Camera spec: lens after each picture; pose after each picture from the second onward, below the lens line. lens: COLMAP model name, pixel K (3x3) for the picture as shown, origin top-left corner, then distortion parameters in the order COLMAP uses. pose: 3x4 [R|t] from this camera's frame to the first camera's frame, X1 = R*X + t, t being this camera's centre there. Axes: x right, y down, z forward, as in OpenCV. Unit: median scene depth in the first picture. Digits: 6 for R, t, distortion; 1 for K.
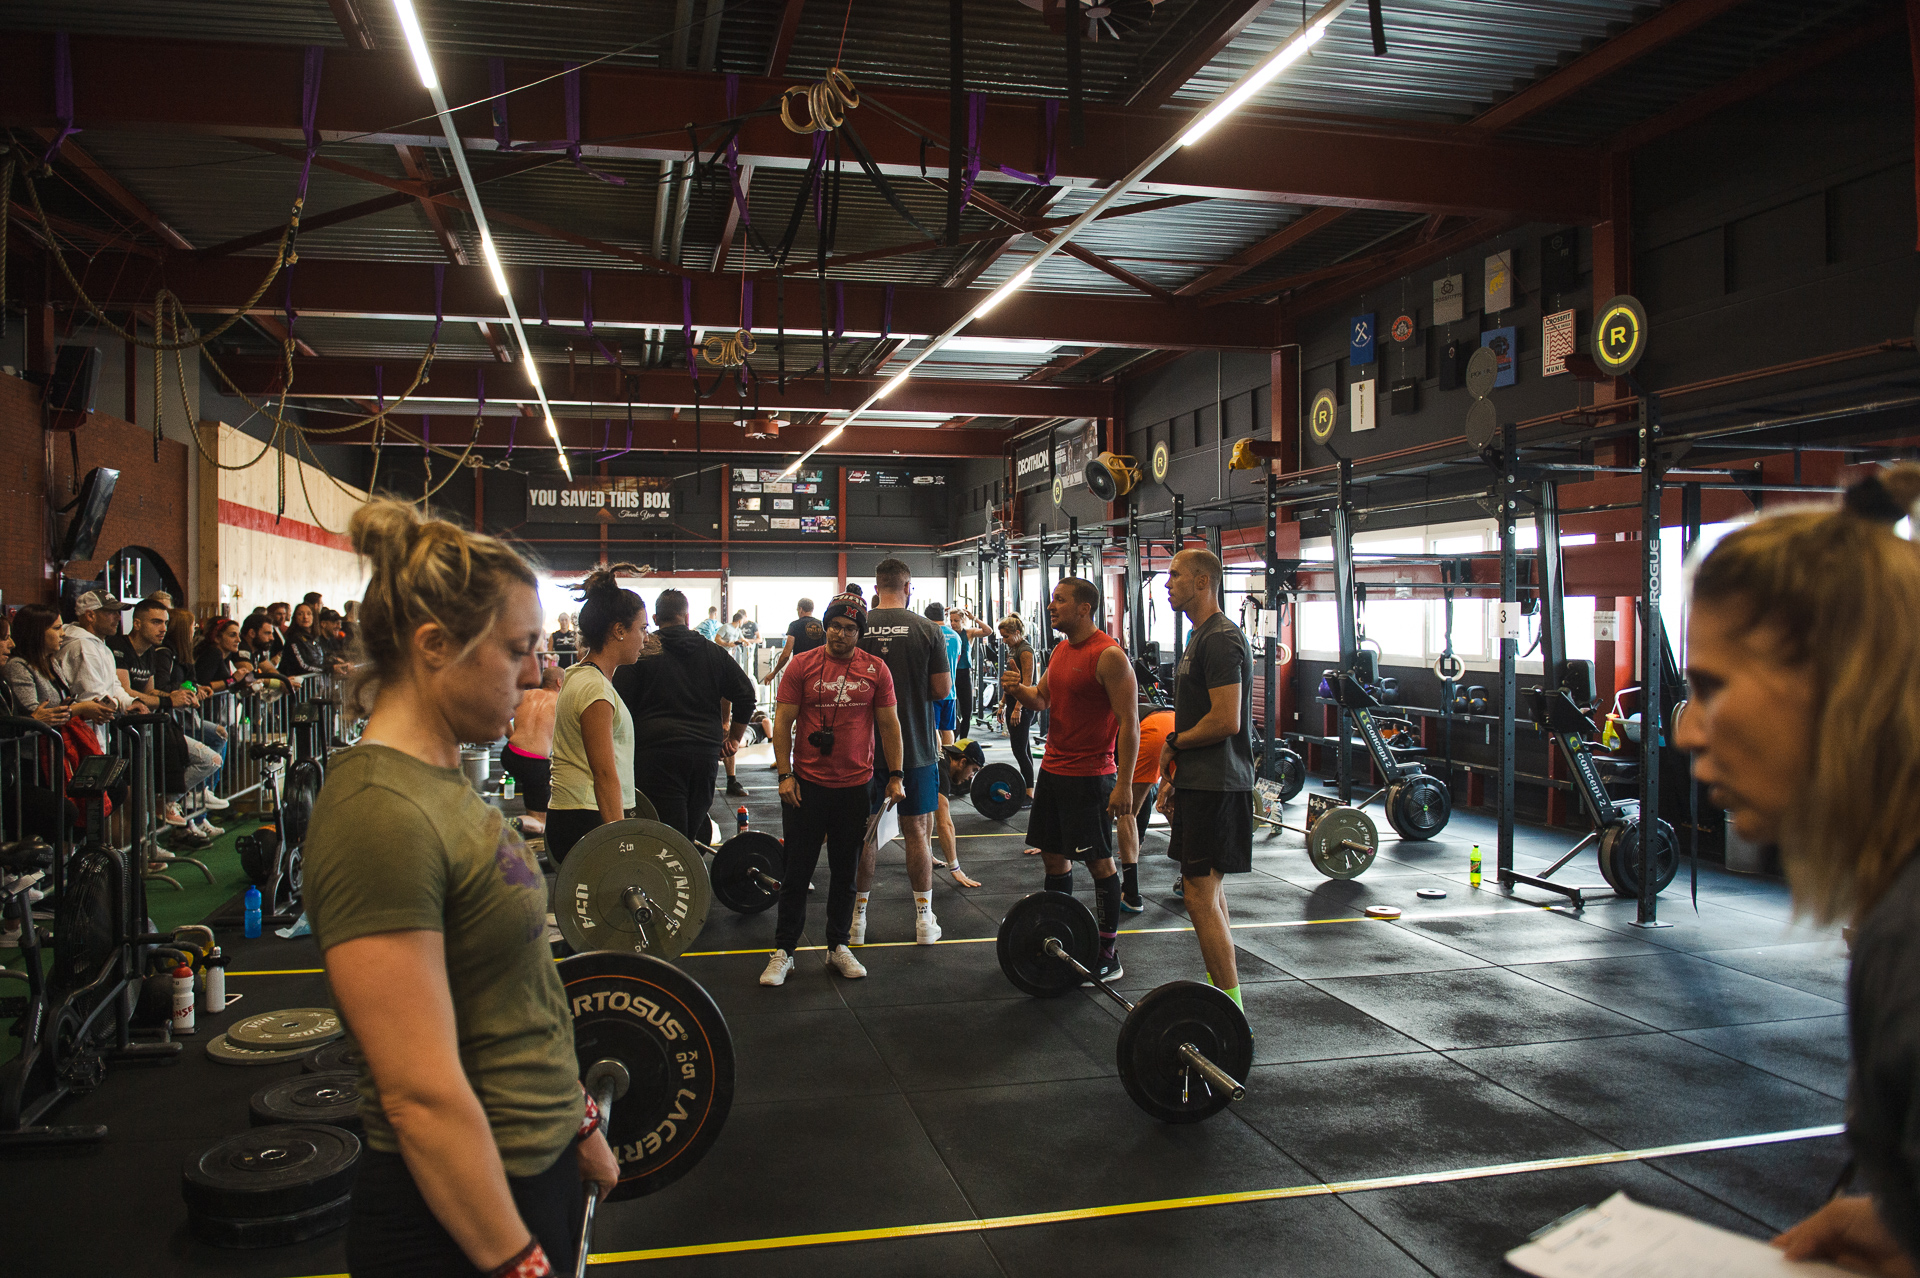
lens RADIAL K [[1430.9, 0, 960.0], [0, 1430.9, 639.0], [0, 0, 1]] dist [-0.002875, -0.000595]
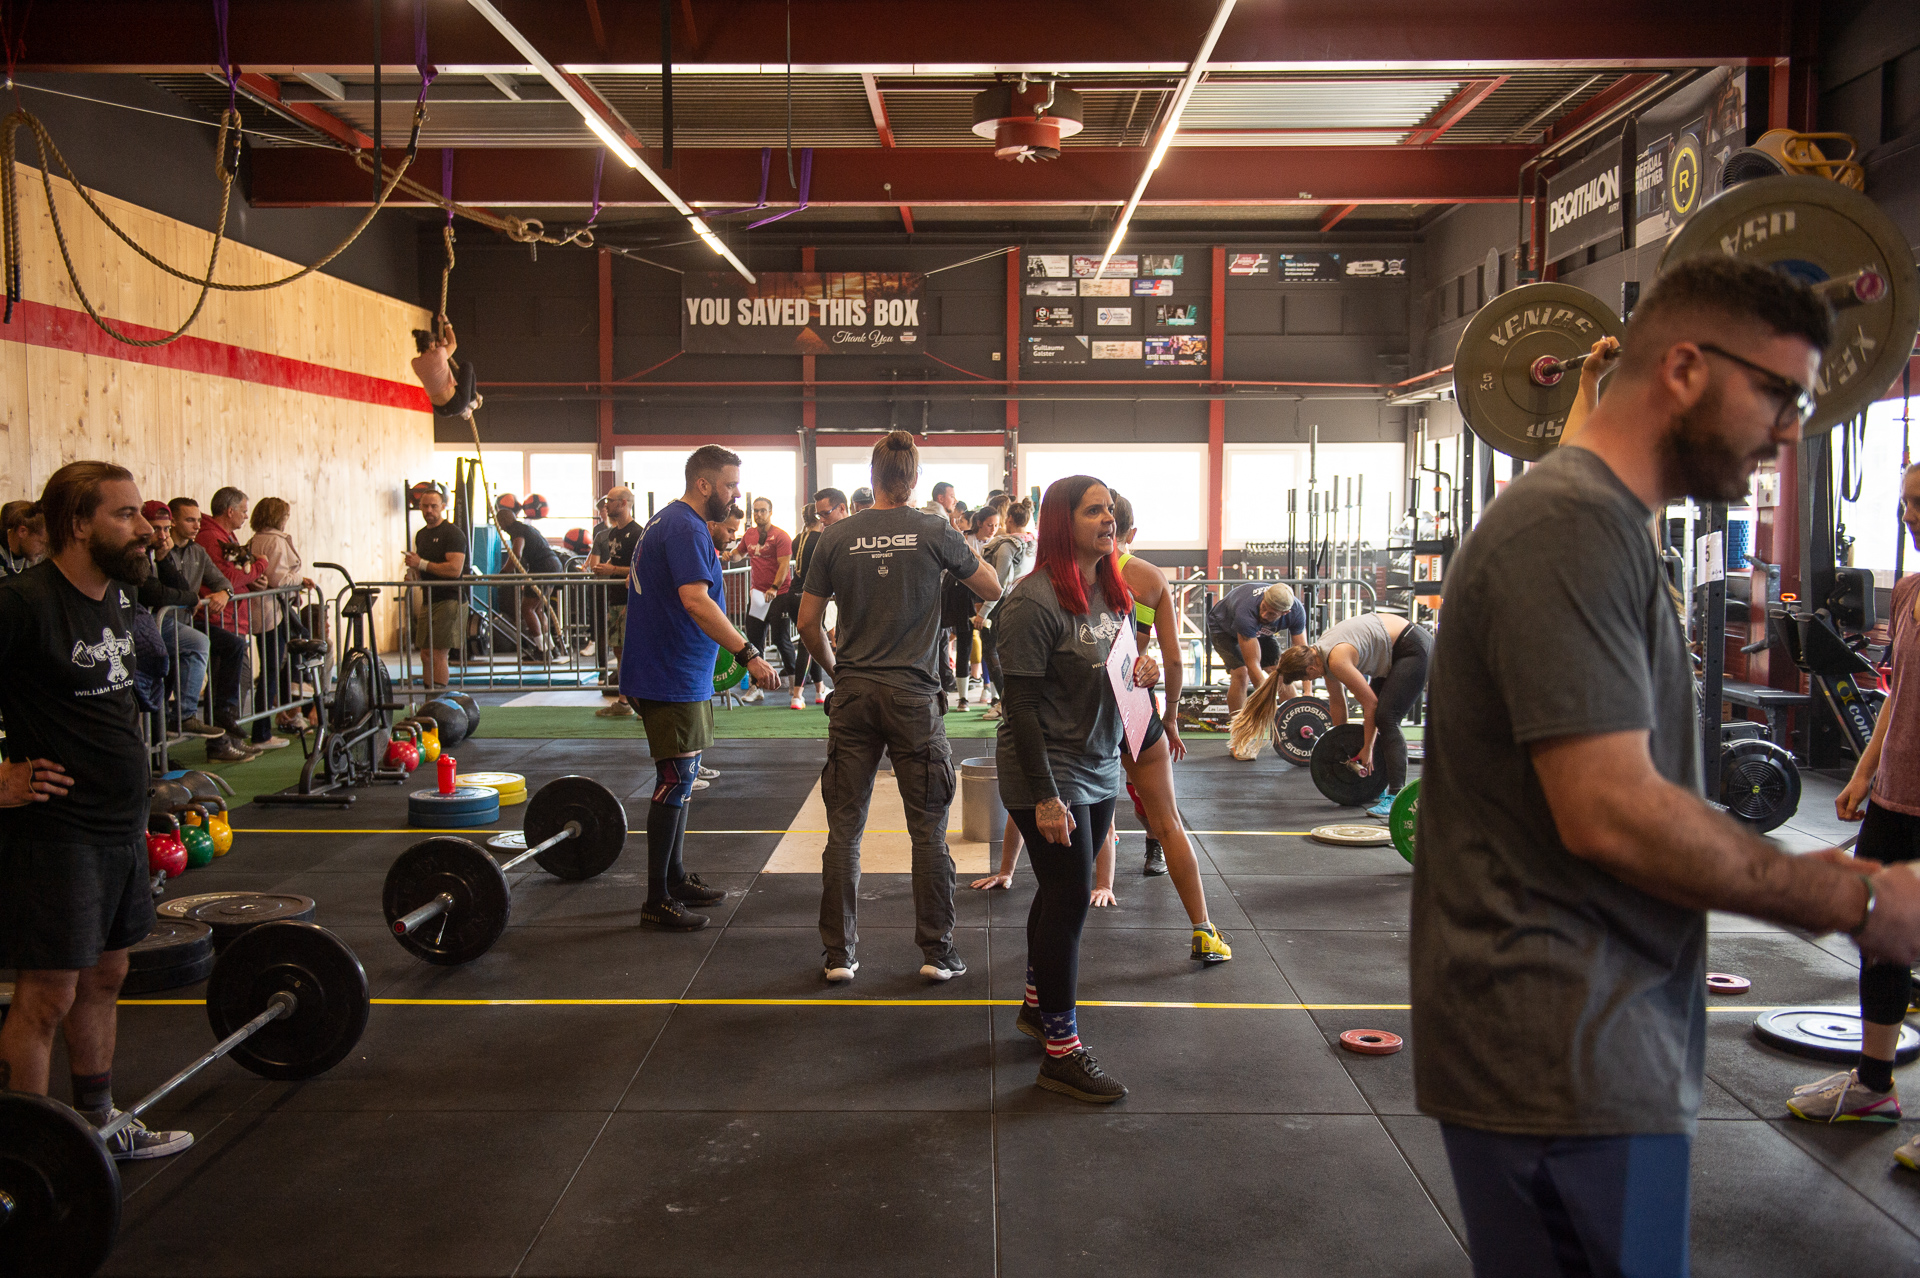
lens RADIAL K [[1849.6, 0, 960.0], [0, 1849.6, 639.0], [0, 0, 1]] dist [0.000314, 0.005567]
pose [[0.968334, 0.018443, -0.248977, 0.003800], [-0.005408, 0.998583, 0.052935, -0.004009], [0.249600, -0.049912, 0.967062, 0.268877]]
